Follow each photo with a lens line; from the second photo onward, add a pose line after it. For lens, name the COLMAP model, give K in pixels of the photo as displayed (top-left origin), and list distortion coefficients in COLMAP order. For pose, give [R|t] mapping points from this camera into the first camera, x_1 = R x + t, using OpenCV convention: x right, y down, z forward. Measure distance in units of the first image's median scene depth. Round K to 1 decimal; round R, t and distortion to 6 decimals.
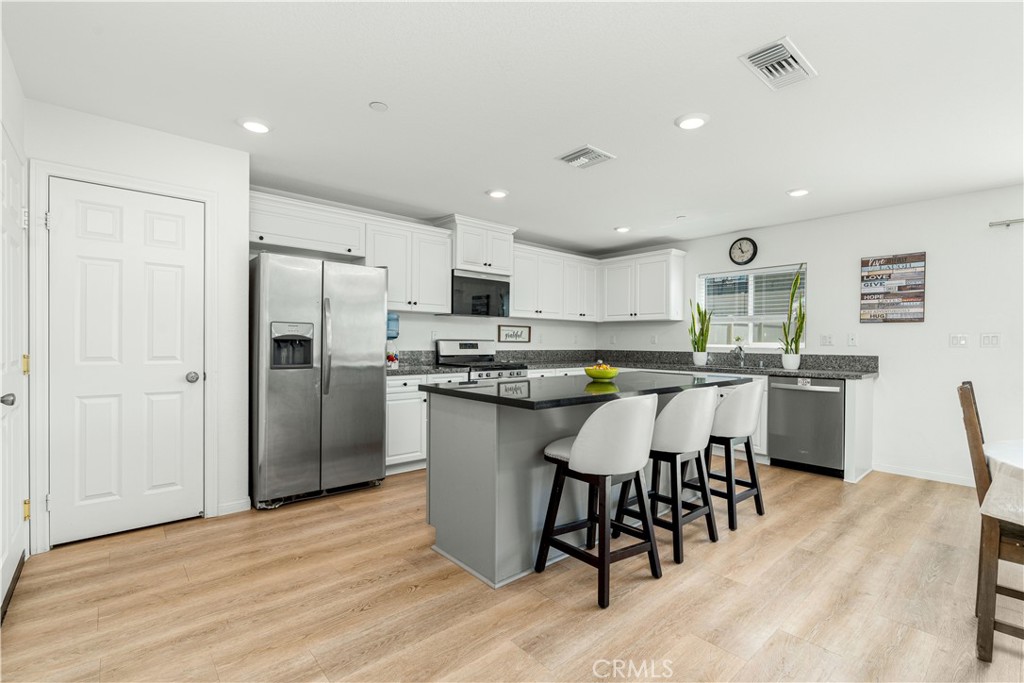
lens RADIAL K [[469.2, 0, 516.5], [0, 469.2, 347.0], [0, 0, 1]] dist [-0.012811, 0.006727]
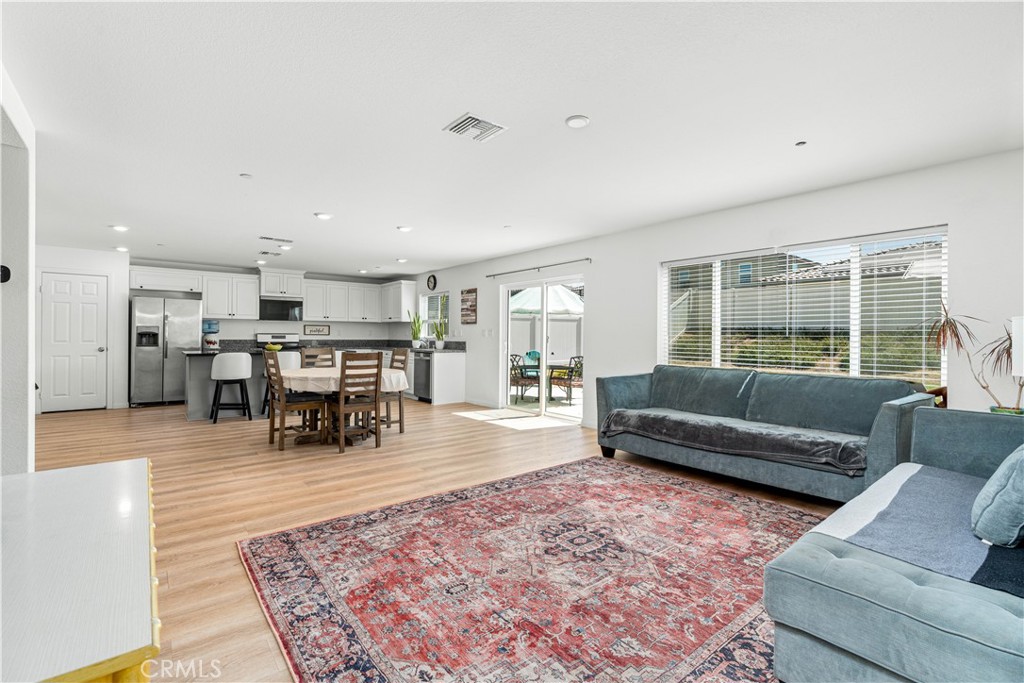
lens RADIAL K [[469.2, 0, 519.8], [0, 469.2, 338.5], [0, 0, 1]] dist [-0.012811, 0.006727]
pose [[0.998975, -0.002213, -0.045210, 1.059952], [0.001985, 0.999985, -0.005106, 0.016629], [0.045221, 0.005011, 0.998964, -0.880300]]
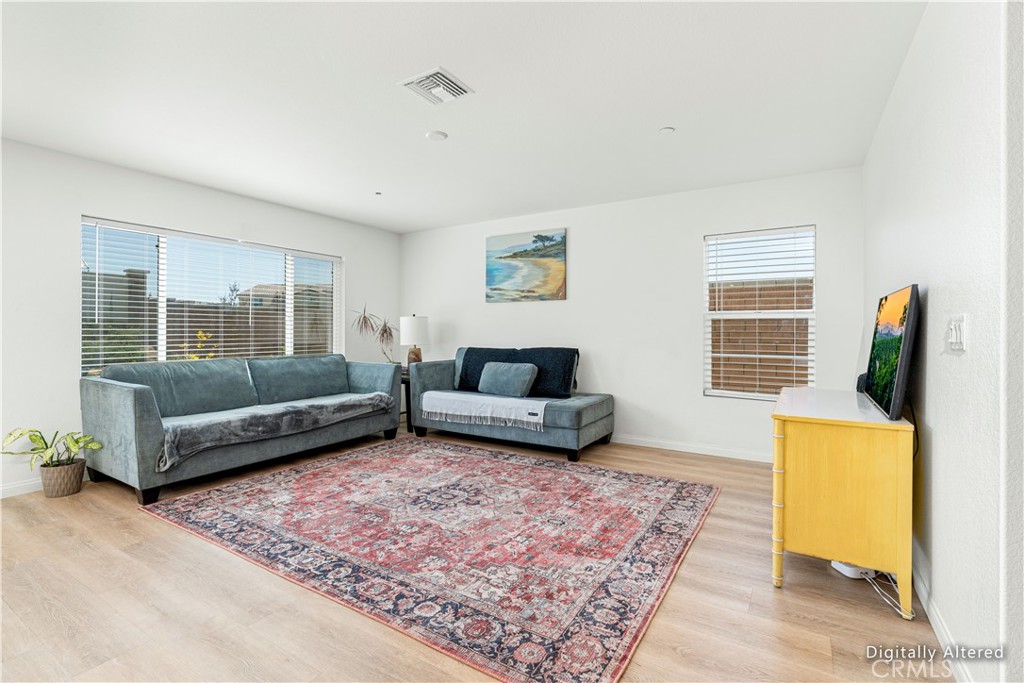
lens RADIAL K [[469.2, 0, 503.4], [0, 469.2, 326.6], [0, 0, 1]] dist [-0.012811, 0.006727]
pose [[-0.270312, -0.002135, 0.962771, 0.385600], [0.007572, 0.999962, 0.004344, 0.010131], [-0.962743, 0.008464, -0.270285, -0.157245]]
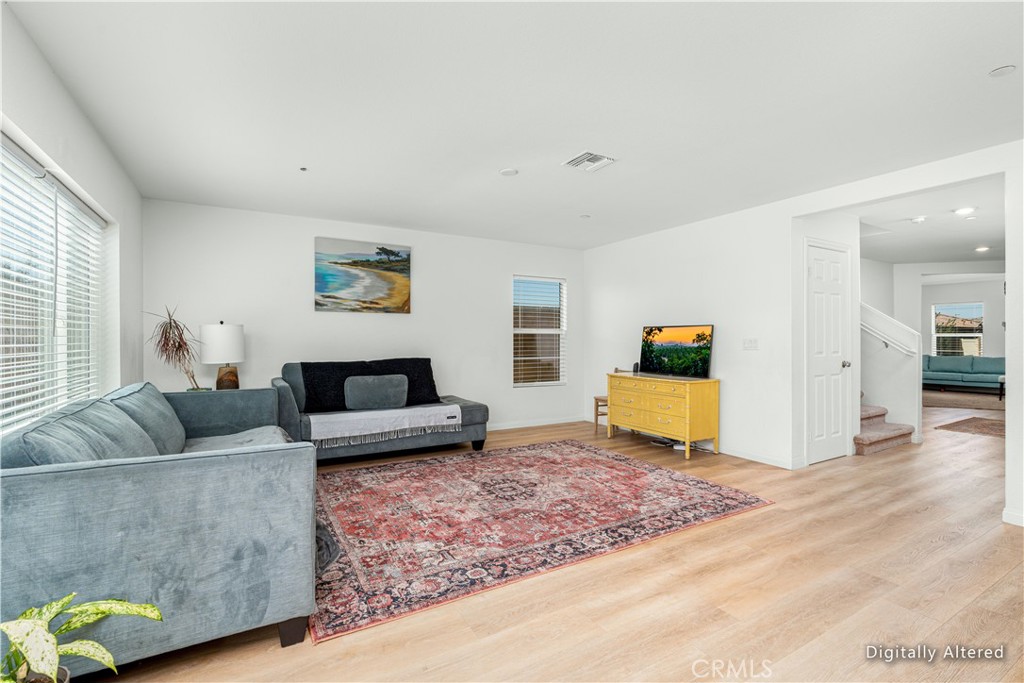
lens RADIAL K [[469.2, 0, 515.2], [0, 469.2, 328.5], [0, 0, 1]] dist [-0.012811, 0.006727]
pose [[-0.979231, -0.003743, 0.202713, 0.930521], [-0.005816, 0.999937, -0.009632, 0.000492], [-0.202665, -0.010611, -0.979191, 0.542866]]
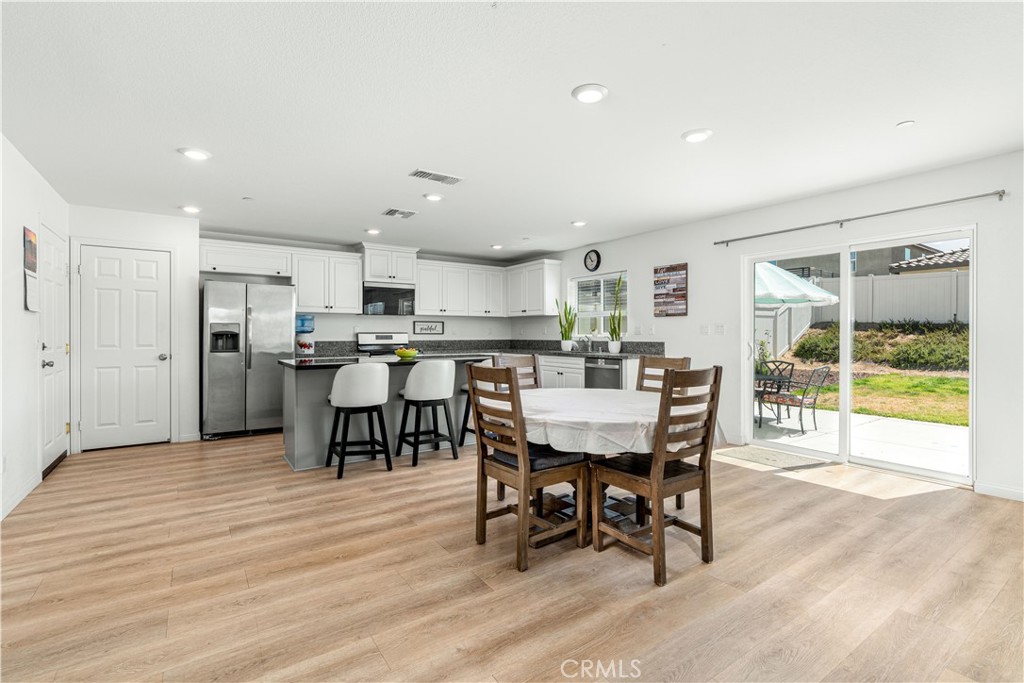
lens RADIAL K [[469.2, 0, 520.3], [0, 469.2, 338.3], [0, 0, 1]] dist [-0.012811, 0.006727]
pose [[0.993596, -0.008947, -0.112638, 0.513212], [0.008662, 0.999958, -0.003017, 0.009476], [0.112660, 0.002022, 0.993632, -0.344044]]
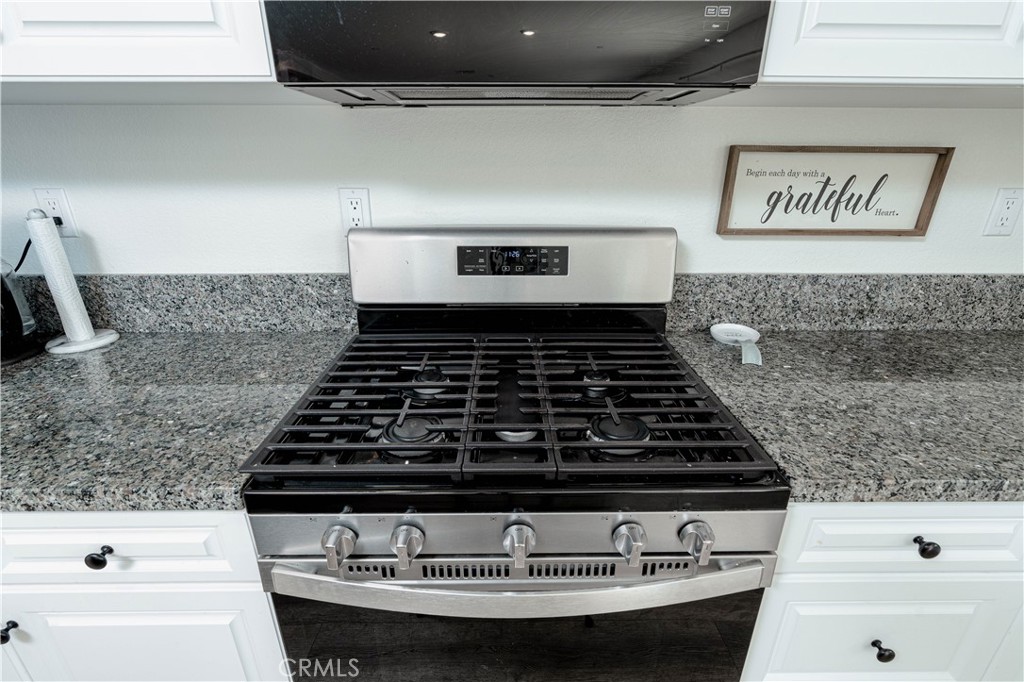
lens RADIAL K [[469.2, 0, 510.6], [0, 469.2, 341.3], [0, 0, 1]] dist [-0.012811, 0.006727]
pose [[0.755602, 0.225156, -0.615119, 0.038494], [-0.000988, 0.939458, 0.342662, -0.046800], [0.655031, -0.258308, 0.710079, 0.987624]]
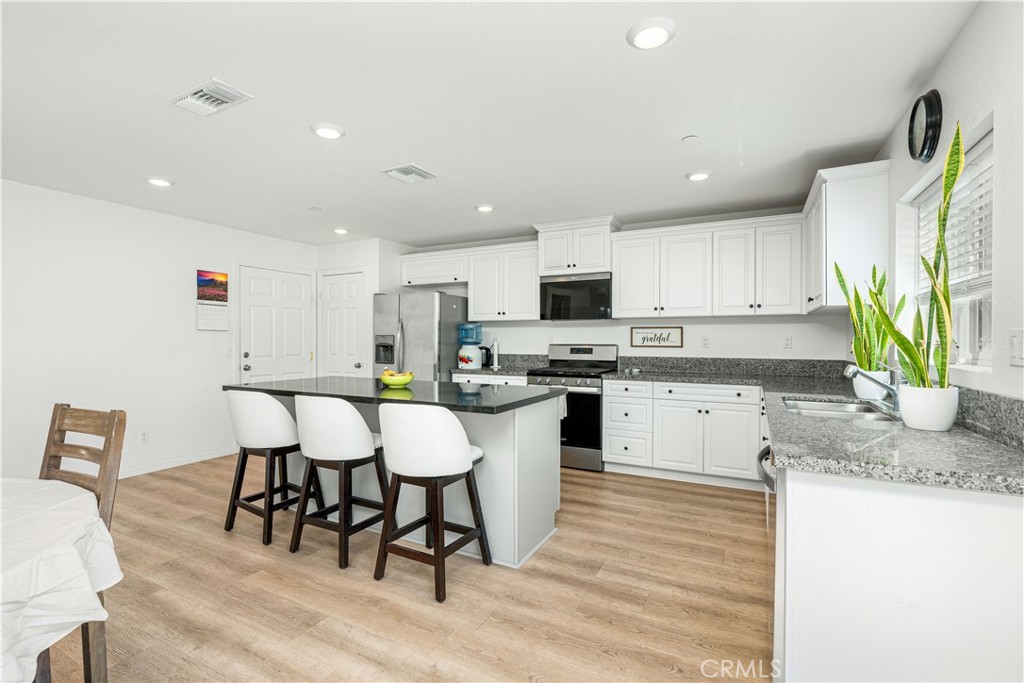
lens RADIAL K [[469.2, 0, 511.0], [0, 469.2, 346.0], [0, 0, 1]] dist [-0.012811, 0.006727]
pose [[0.353202, 0.003049, -0.935542, 0.876964], [-0.007092, 0.999975, 0.000581, -0.014011], [0.935520, 0.006430, 0.353214, 0.614709]]
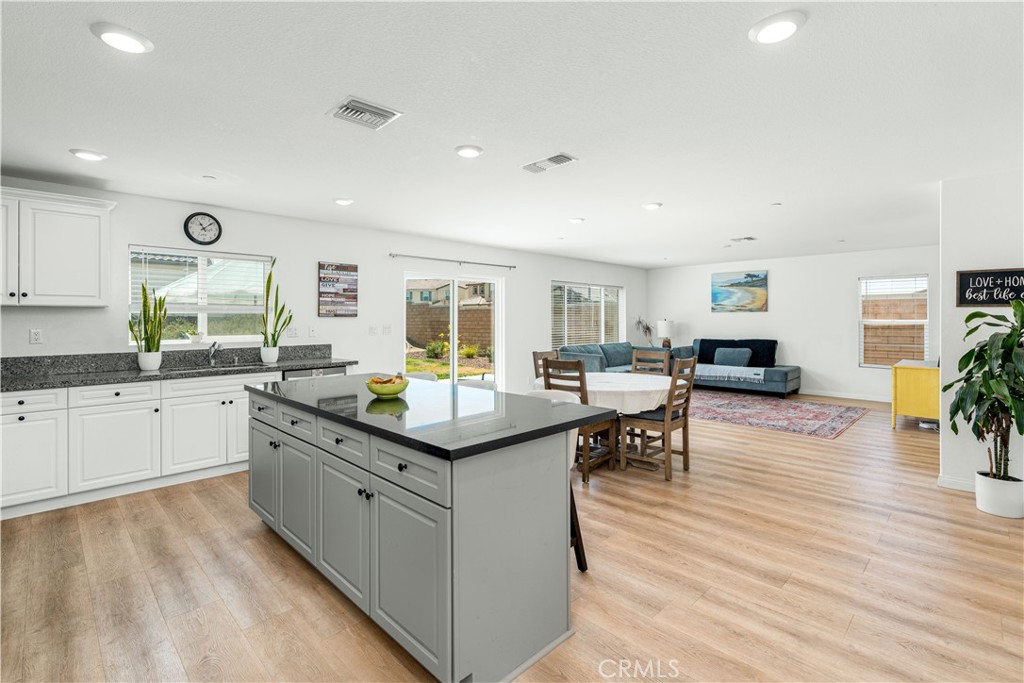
lens RADIAL K [[469.2, 0, 513.9], [0, 469.2, 318.5], [0, 0, 1]] dist [-0.012811, 0.006727]
pose [[-0.061314, -0.005450, 0.998104, -0.470055], [0.013573, 0.999888, 0.006294, -0.048147], [-0.998026, 0.013933, -0.061233, 0.584487]]
